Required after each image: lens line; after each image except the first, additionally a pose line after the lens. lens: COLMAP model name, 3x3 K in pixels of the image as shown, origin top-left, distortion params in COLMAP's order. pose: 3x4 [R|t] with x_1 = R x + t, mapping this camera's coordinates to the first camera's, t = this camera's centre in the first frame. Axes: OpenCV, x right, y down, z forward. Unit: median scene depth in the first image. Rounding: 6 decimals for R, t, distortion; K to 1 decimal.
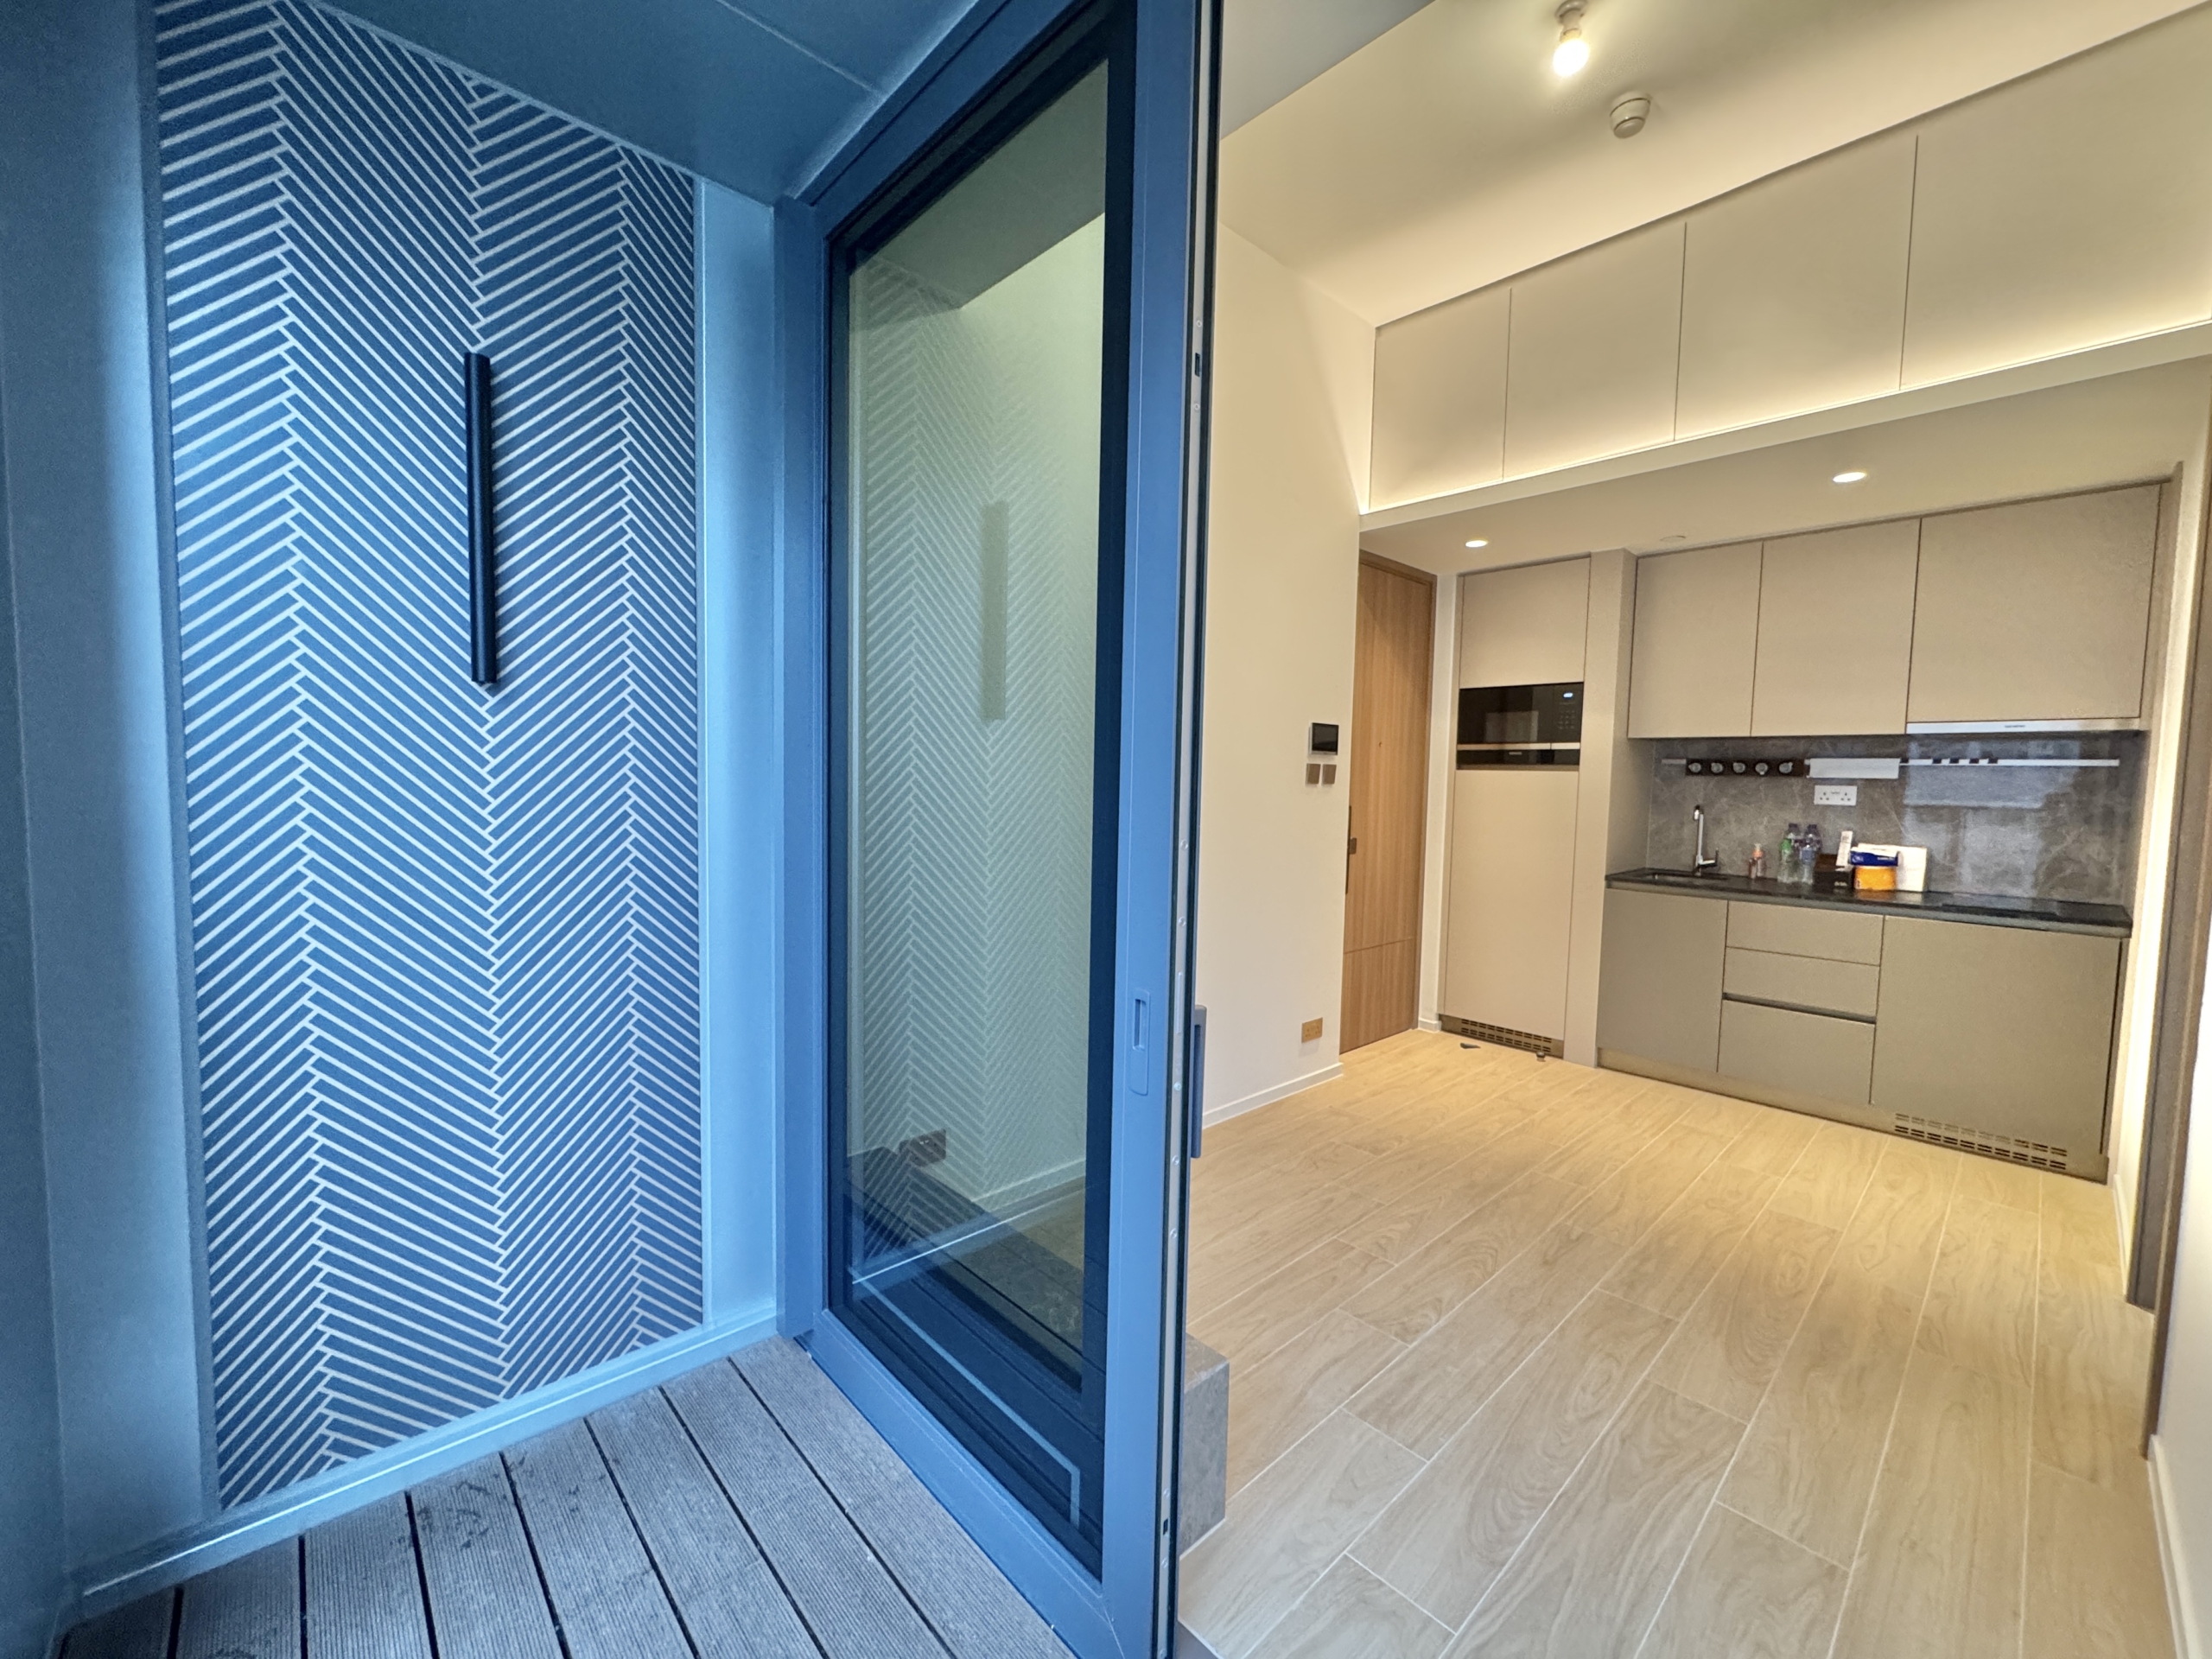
lens RADIAL K [[886.7, 0, 1113.5], [0, 886.7, 833.1], [0, 0, 1]] dist [0.002492, -0.000155]
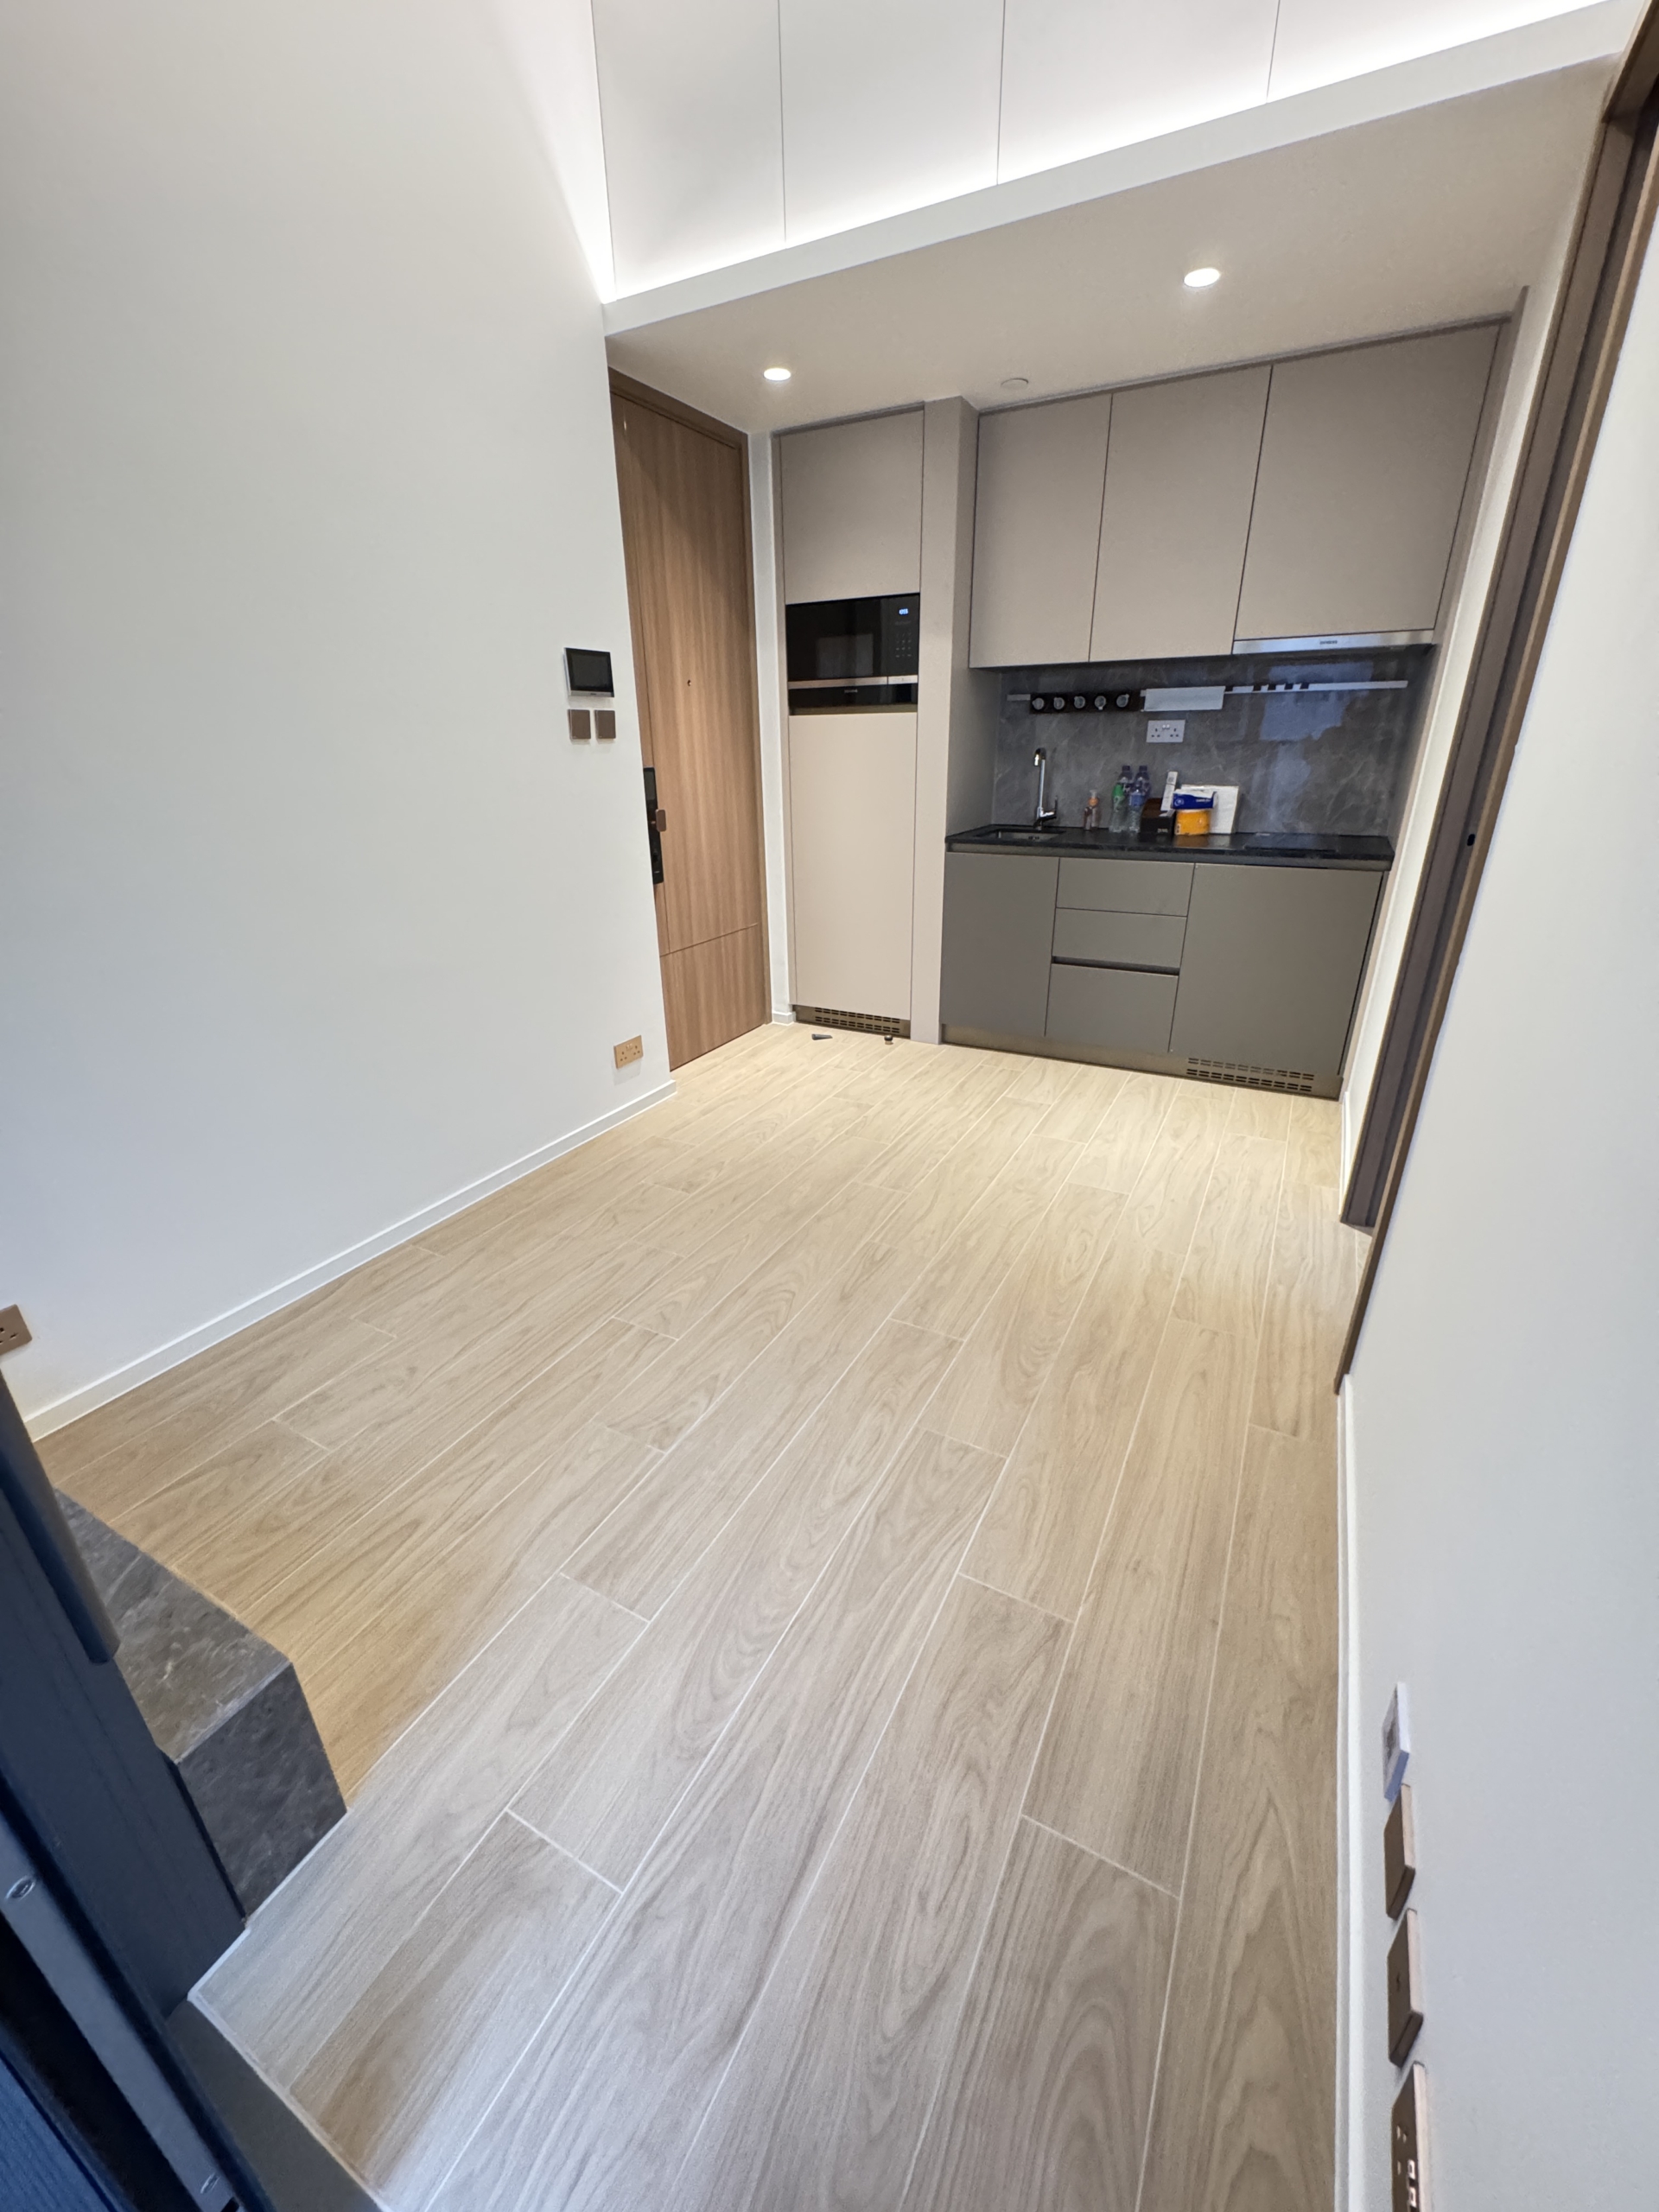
lens RADIAL K [[886.7, 0, 826.2], [0, 886.7, 1105.6], [0, 0, 1]] dist [0.002492, -0.000155]
pose [[0.947876, -0.153831, 0.279046, 0.226831], [0.055292, 0.941866, 0.331407, -0.001320], [-0.313804, -0.298704, 0.901278, 0.226916]]
